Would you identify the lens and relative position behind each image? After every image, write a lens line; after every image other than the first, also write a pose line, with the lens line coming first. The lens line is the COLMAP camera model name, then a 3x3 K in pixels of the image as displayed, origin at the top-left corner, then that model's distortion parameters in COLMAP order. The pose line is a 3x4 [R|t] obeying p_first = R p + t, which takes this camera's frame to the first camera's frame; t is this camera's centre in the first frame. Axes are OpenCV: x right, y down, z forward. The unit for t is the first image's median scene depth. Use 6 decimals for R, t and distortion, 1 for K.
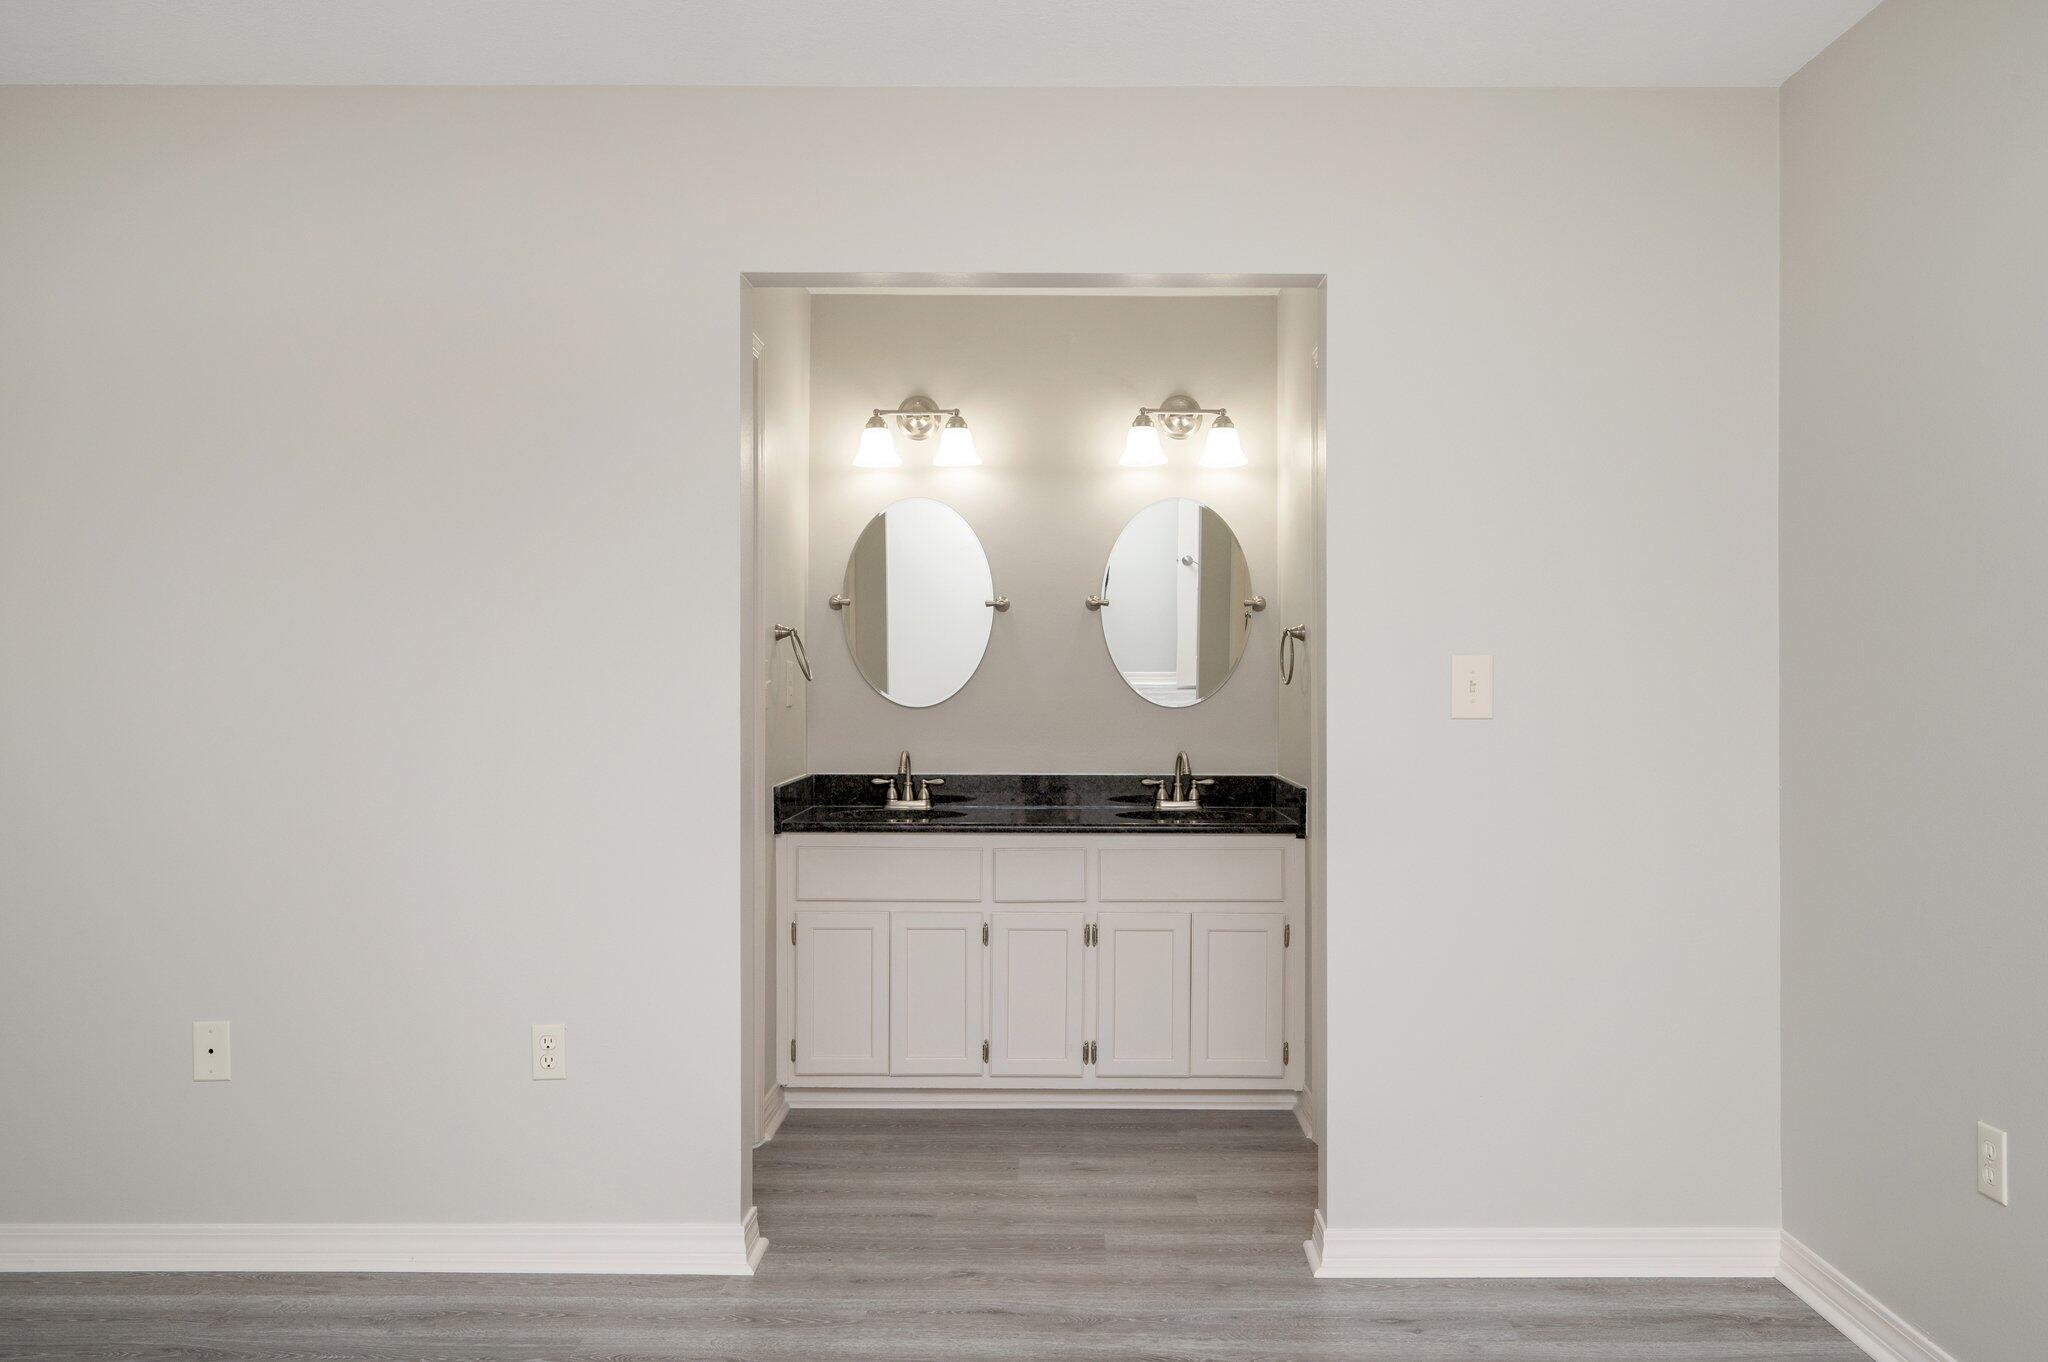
lens RADIAL K [[1580.2, 0, 1026.2], [0, 1580.2, 682.9], [0, 0, 1]] dist [0.000650, 0.003598]
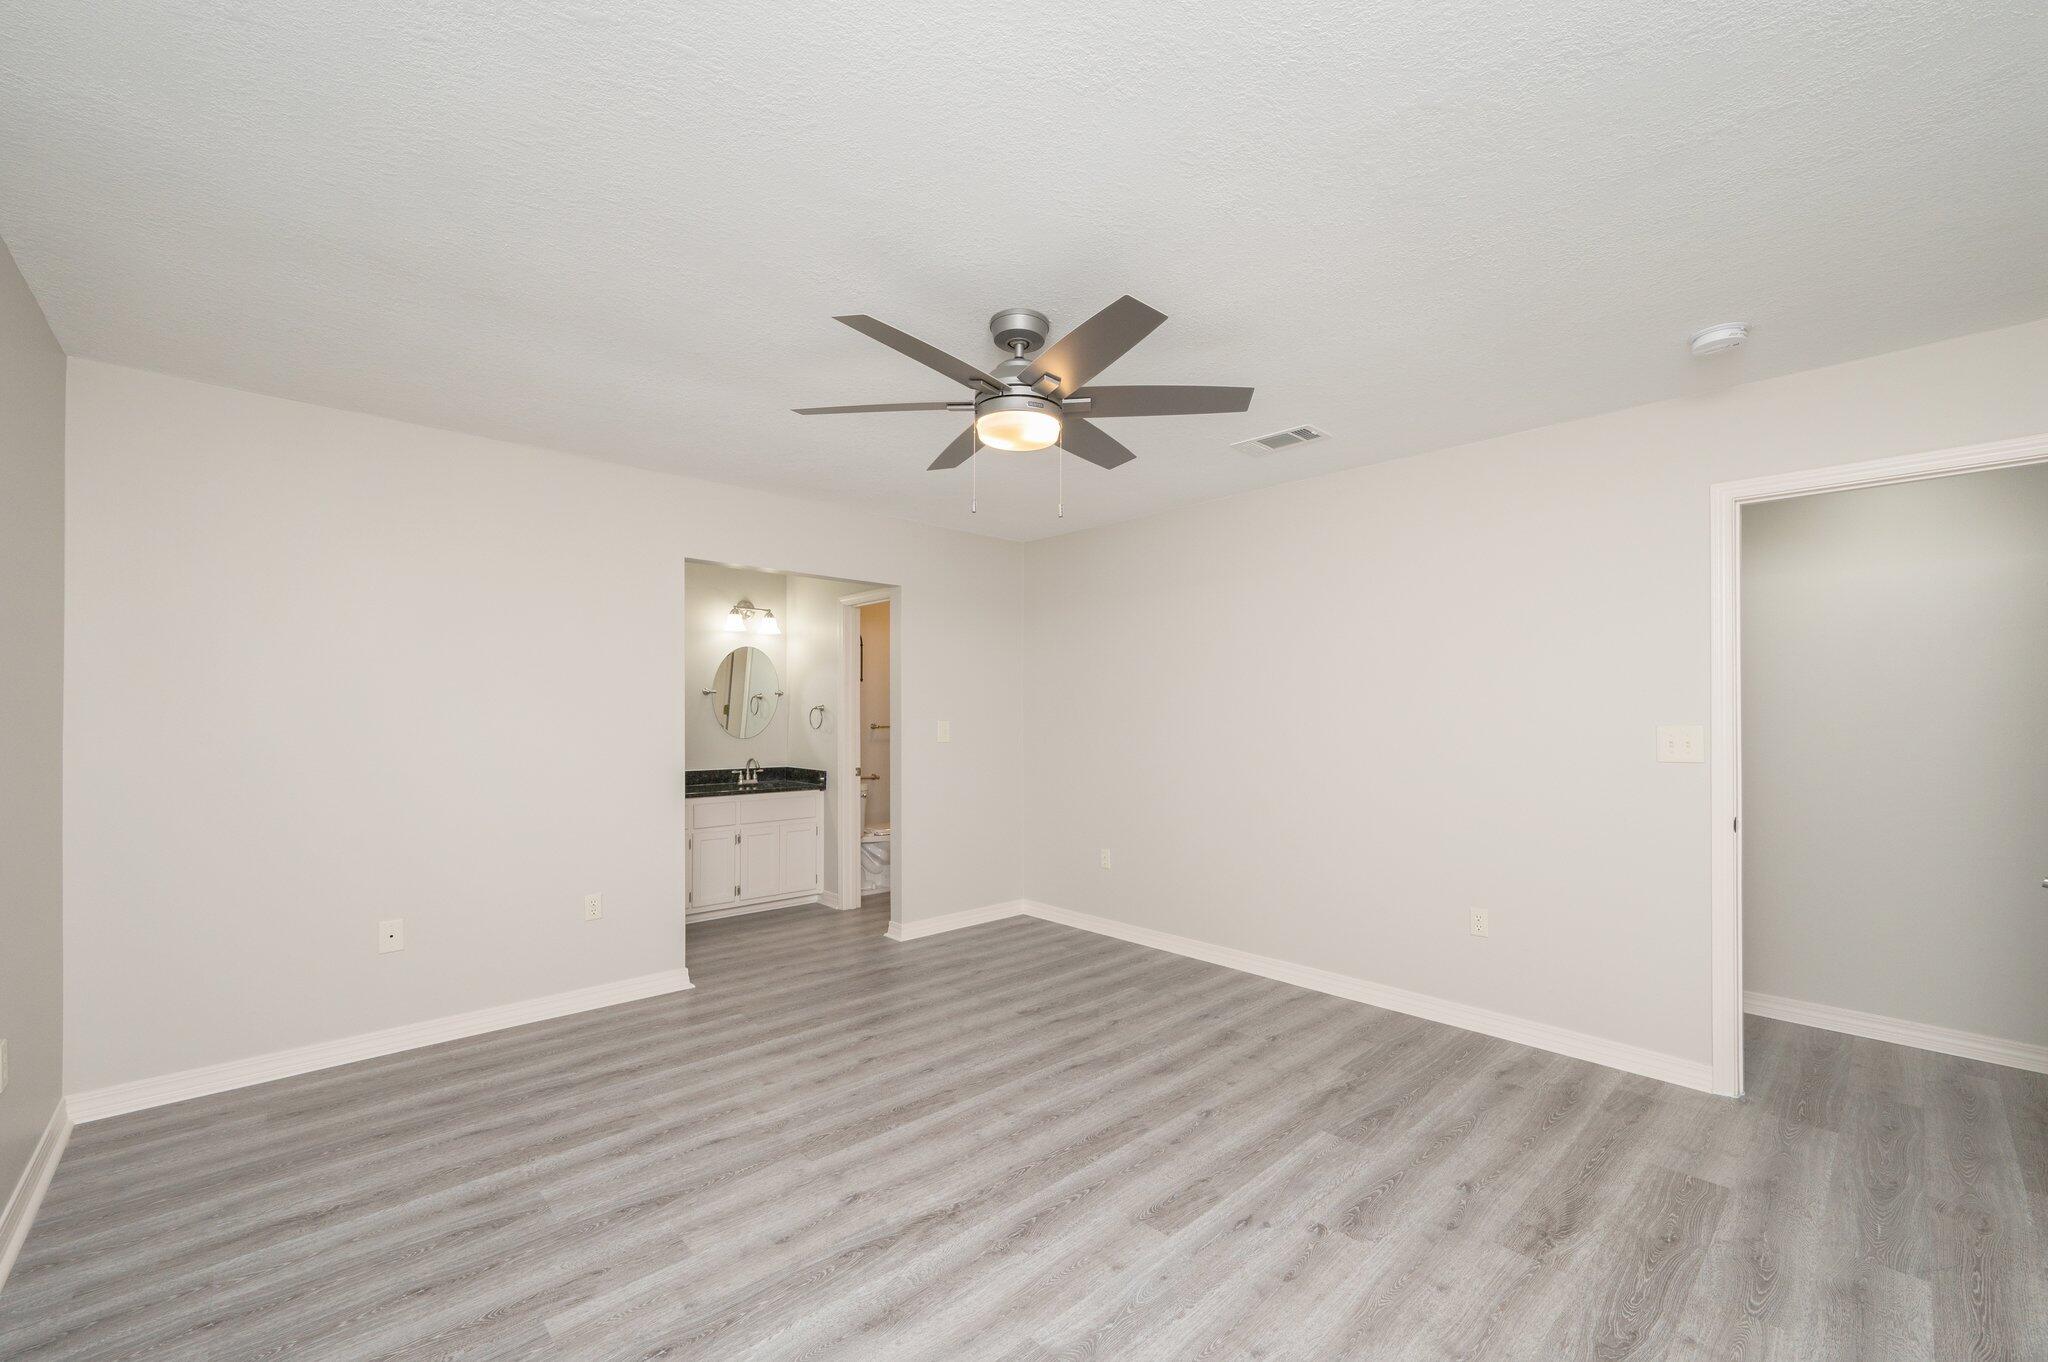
lens RADIAL K [[815.8, 0, 1048.2], [0, 815.8, 728.1], [0, 0, 1]] dist [-0.003505, 0.000569]
pose [[0.720199, -0.011263, 0.693676, -0.599962], [0.003877, 0.999918, 0.012210, -0.018089], [-0.693756, -0.006104, 0.720184, -0.211188]]
